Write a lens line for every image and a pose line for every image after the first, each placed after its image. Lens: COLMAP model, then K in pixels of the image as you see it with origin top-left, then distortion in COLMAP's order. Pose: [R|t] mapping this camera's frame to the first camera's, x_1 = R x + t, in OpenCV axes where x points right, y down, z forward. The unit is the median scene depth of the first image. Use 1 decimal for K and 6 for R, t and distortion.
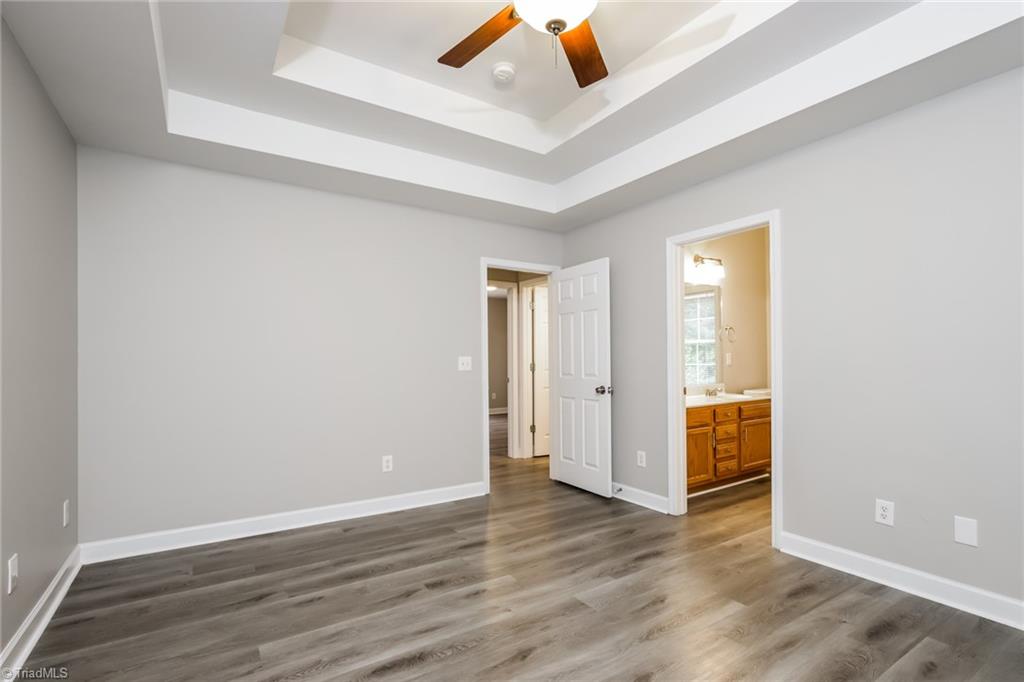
lens RADIAL K [[476.5, 0, 508.8], [0, 476.5, 347.7], [0, 0, 1]] dist [-0.026434, 0.000633]
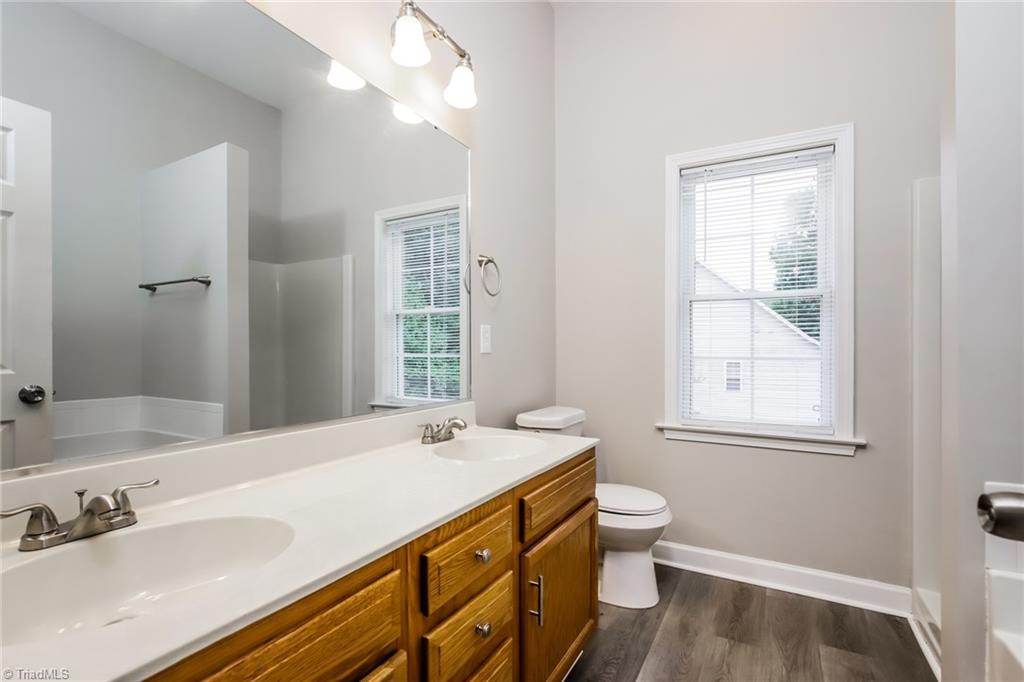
lens RADIAL K [[476.5, 0, 508.8], [0, 476.5, 347.7], [0, 0, 1]] dist [-0.026434, 0.000633]
pose [[0.883633, 0.008846, 0.468097, 0.233543], [-0.013216, 0.999894, 0.006053, 0.022507], [-0.467994, -0.011535, 0.883656, 0.505893]]
